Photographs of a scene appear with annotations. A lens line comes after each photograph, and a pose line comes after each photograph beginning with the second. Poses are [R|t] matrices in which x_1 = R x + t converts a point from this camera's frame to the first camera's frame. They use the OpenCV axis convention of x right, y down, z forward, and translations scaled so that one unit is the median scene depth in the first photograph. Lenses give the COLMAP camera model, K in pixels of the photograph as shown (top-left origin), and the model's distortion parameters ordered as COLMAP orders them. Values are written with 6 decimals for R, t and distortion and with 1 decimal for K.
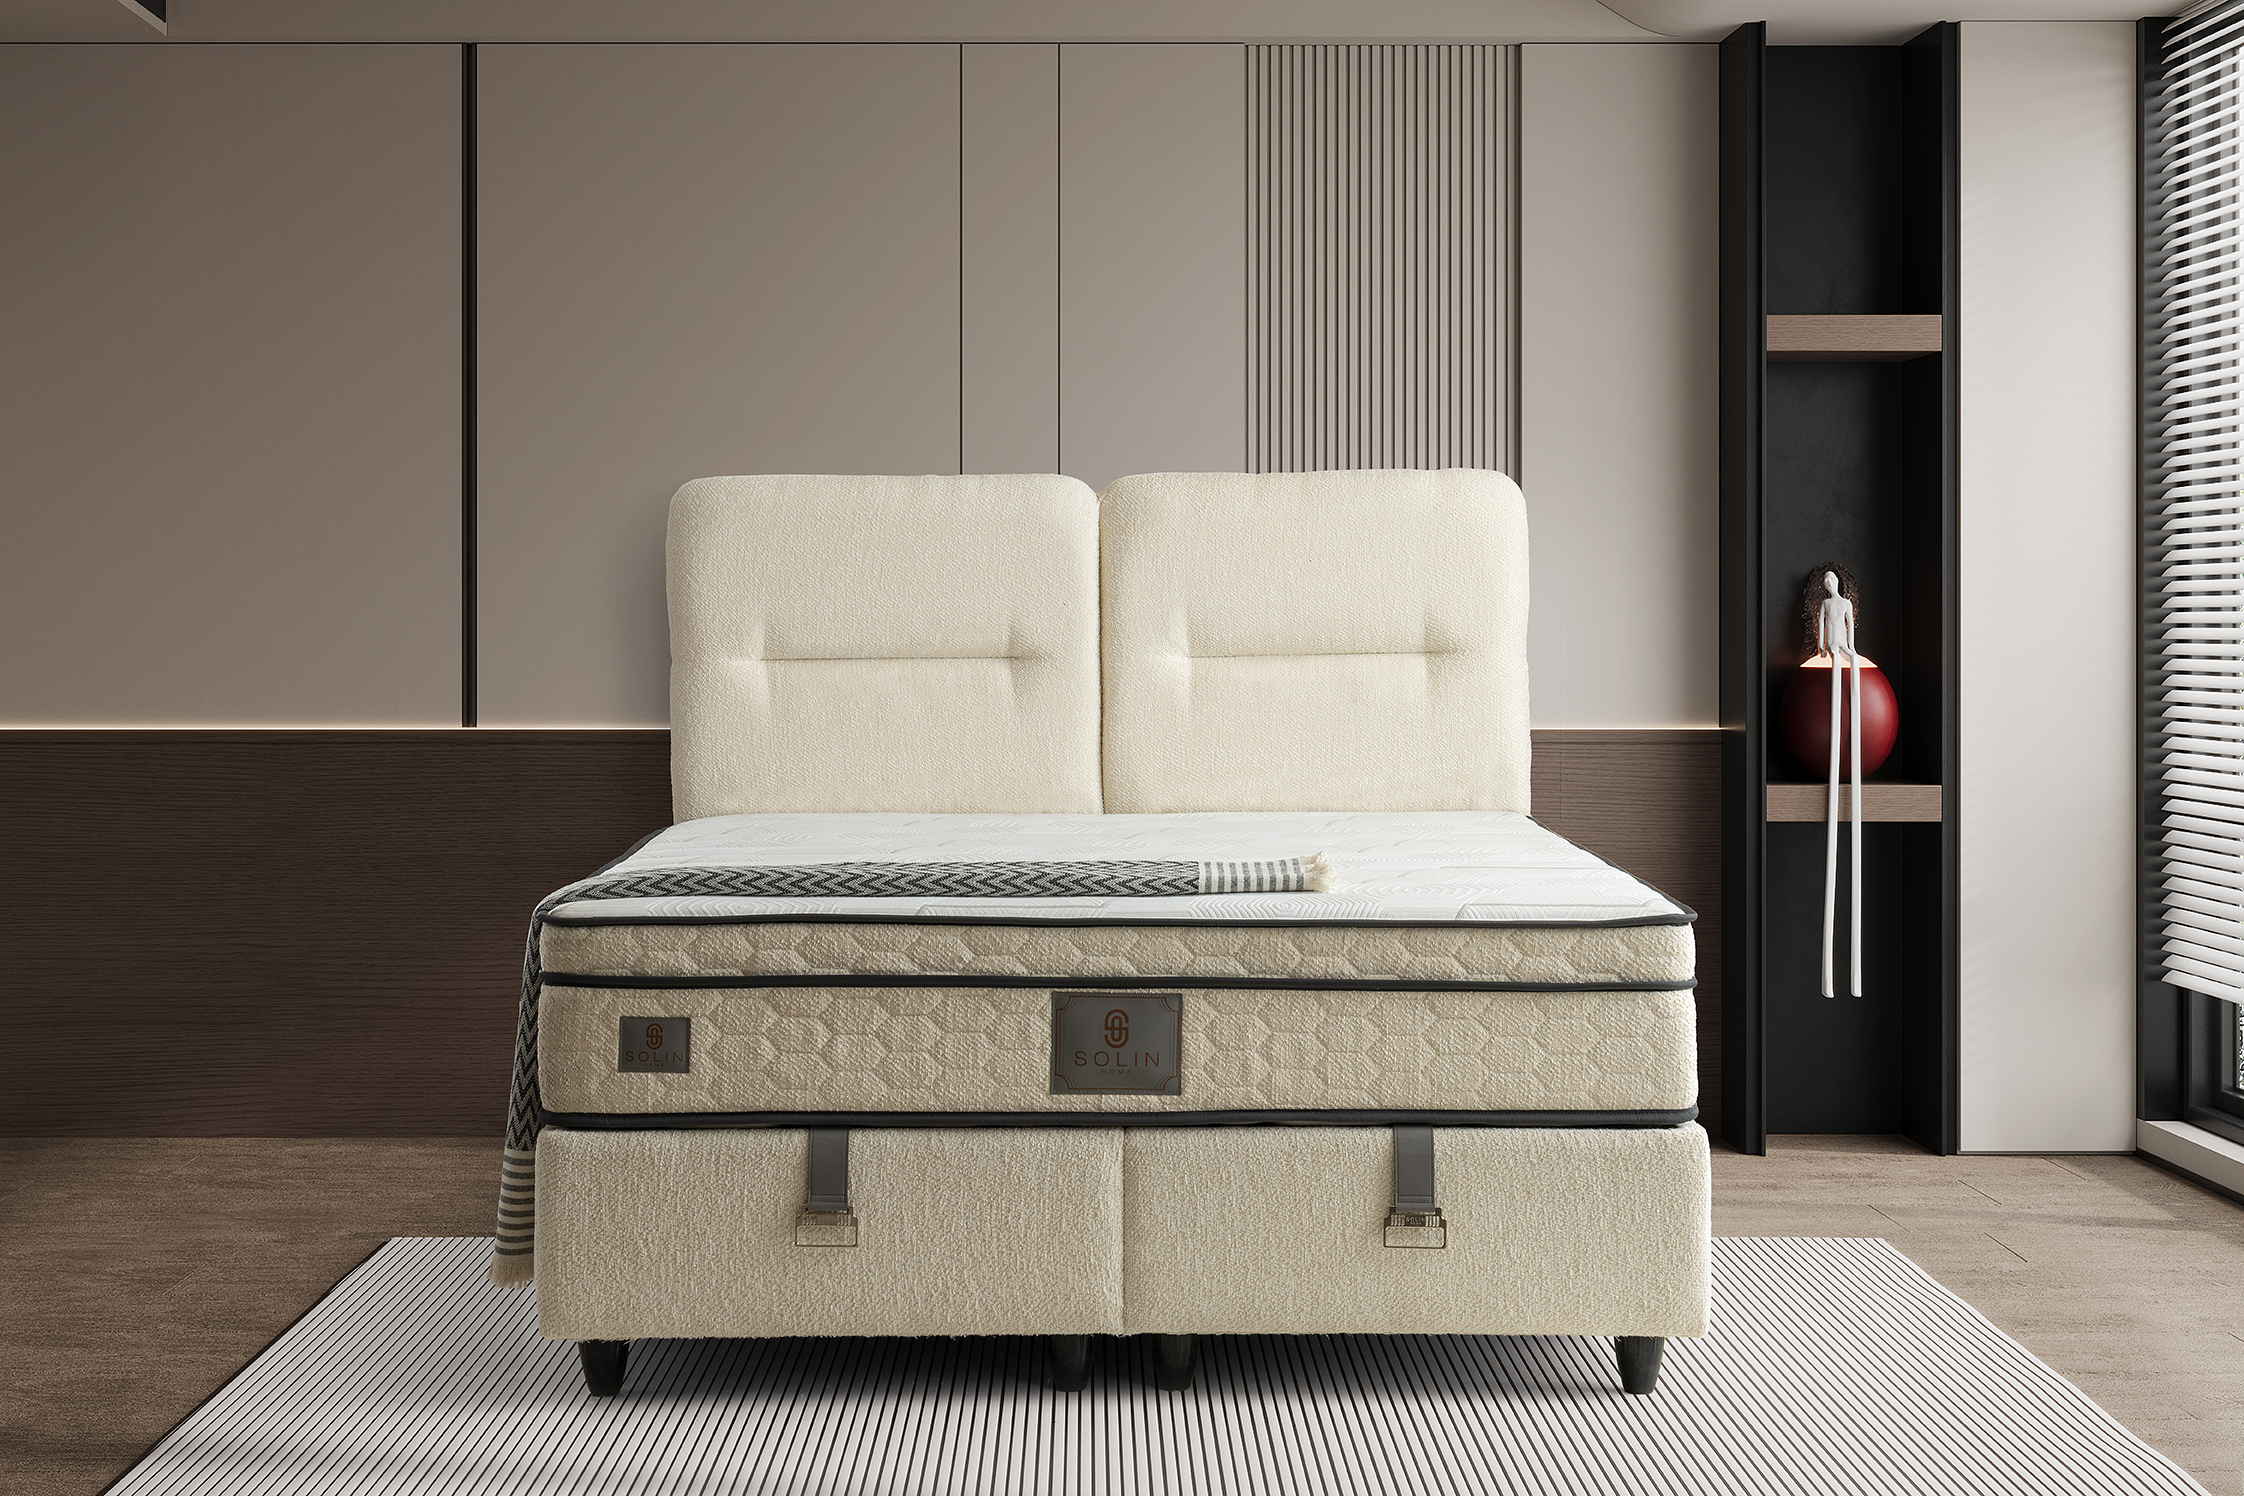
lens RADIAL K [[3953.7, 0, 1120.0], [0, 3953.7, 747.9], [0, 0, 1]] dist [0.265627, 0.000000]
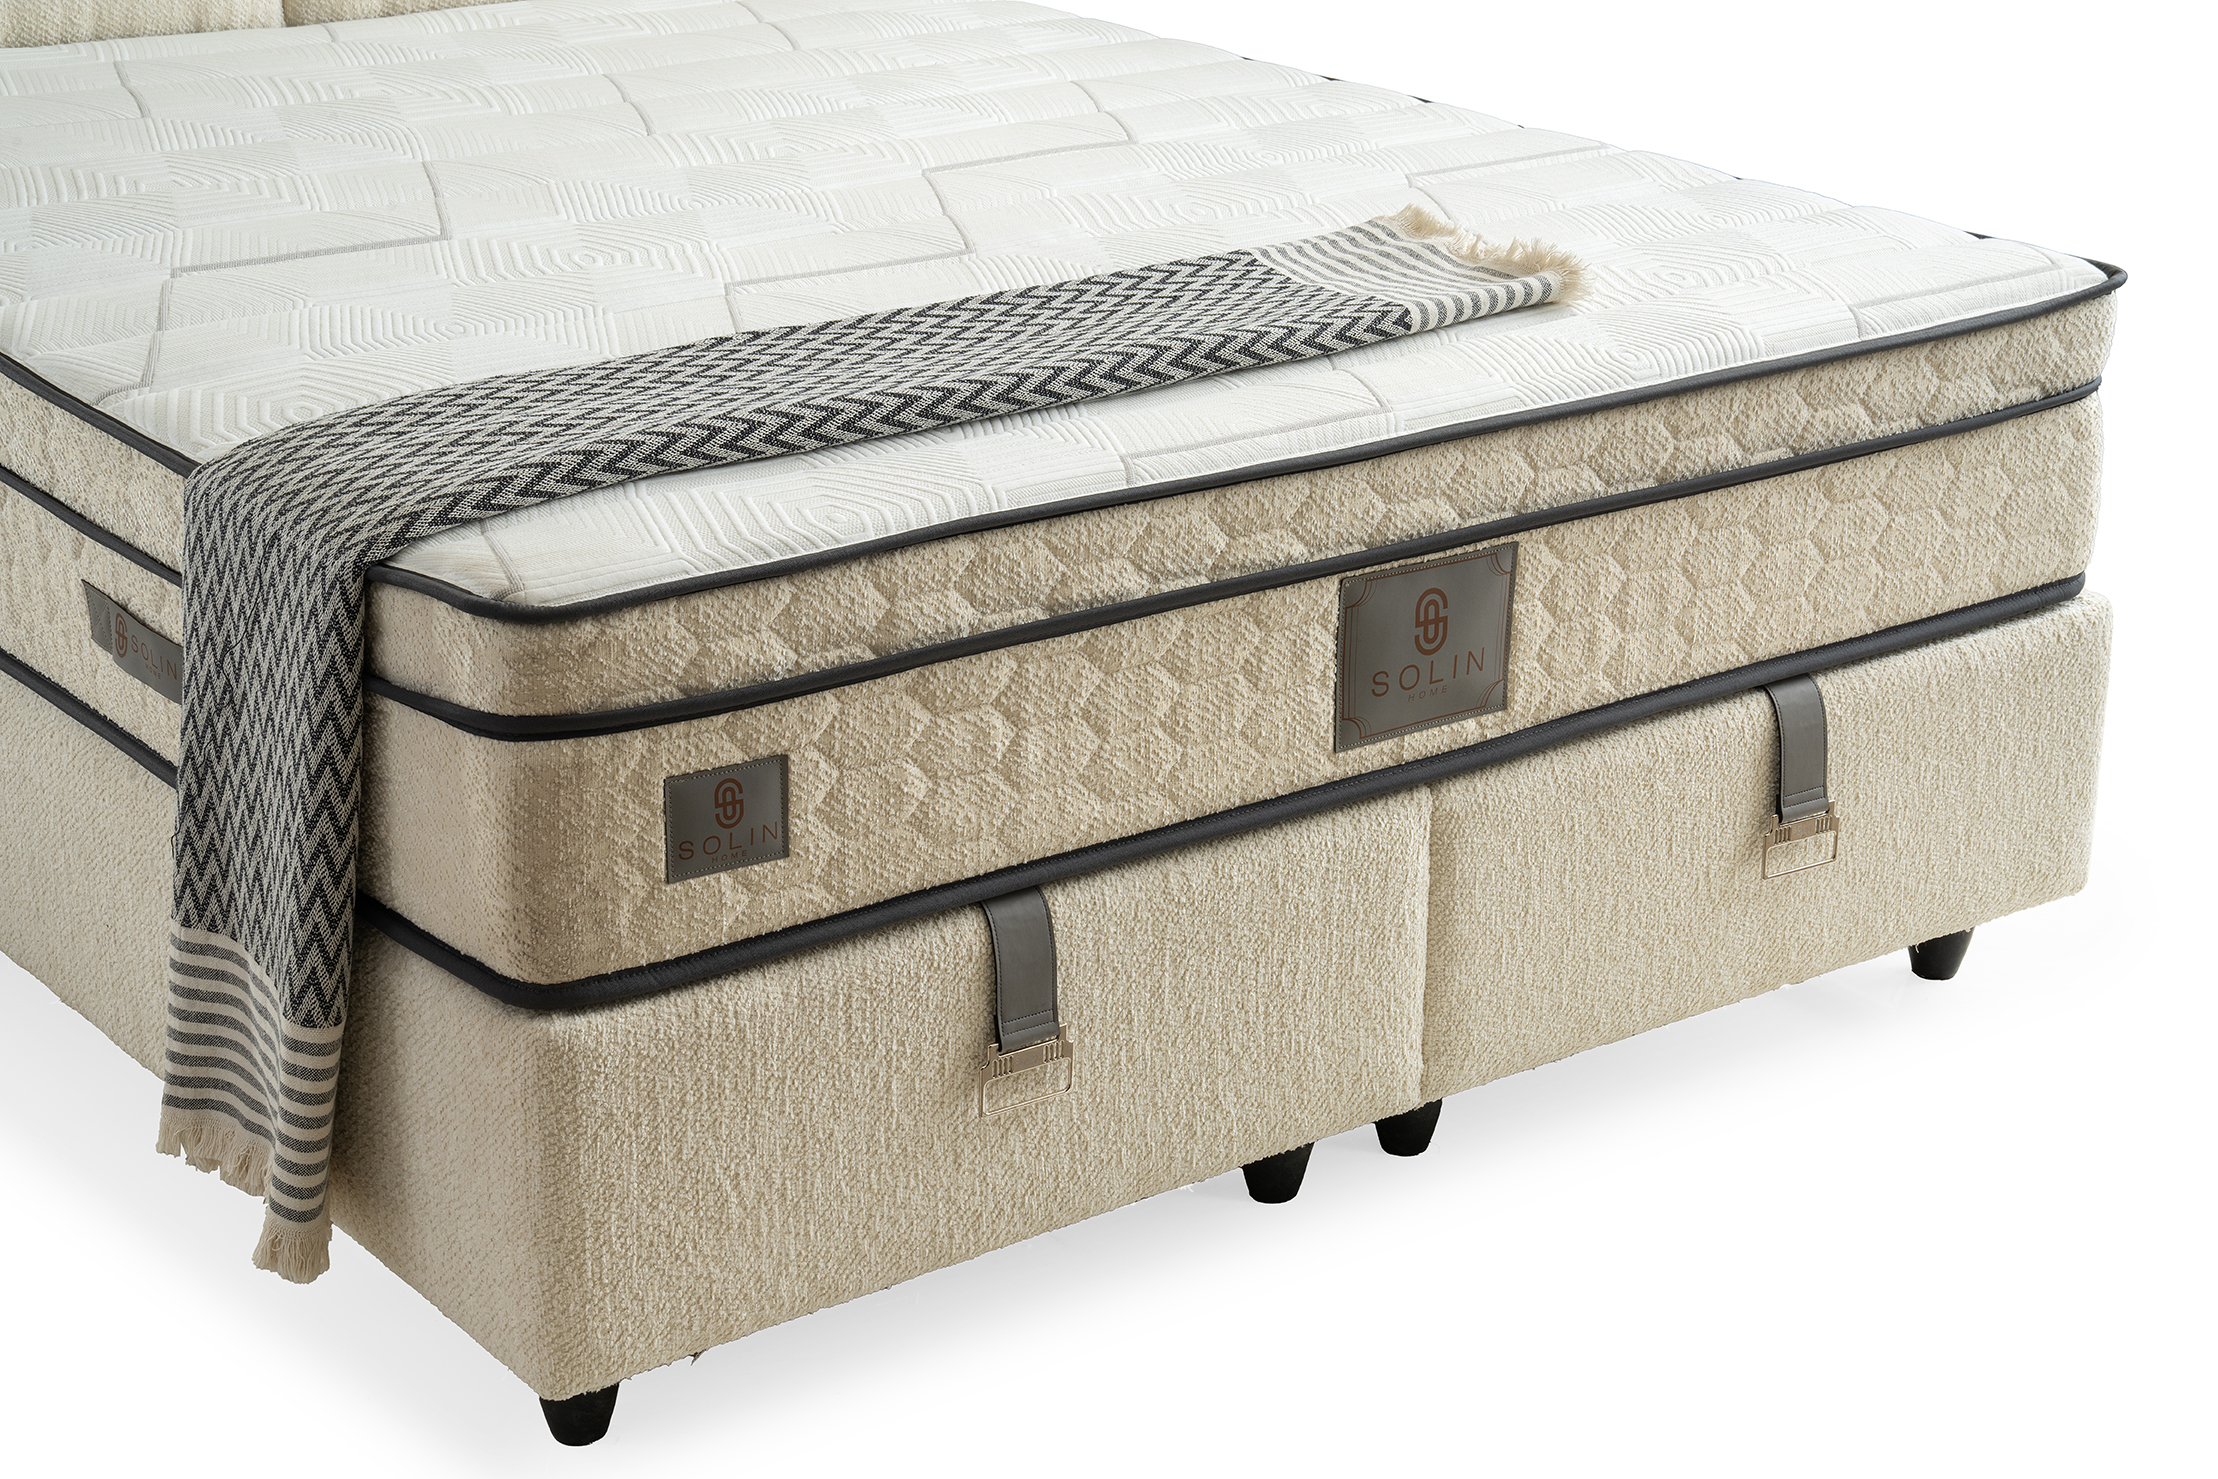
lens RADIAL K [[3907.9, 0, 1109.9], [0, 3907.9, 725.8], [0, 0, 1]] dist [0.265627, 0.000000]
pose [[0.816200, -0.195750, 0.543599, -0.344483], [0.024777, 0.951850, 0.305560, -0.086579], [-0.577239, -0.235929, 0.781750, 0.586533]]
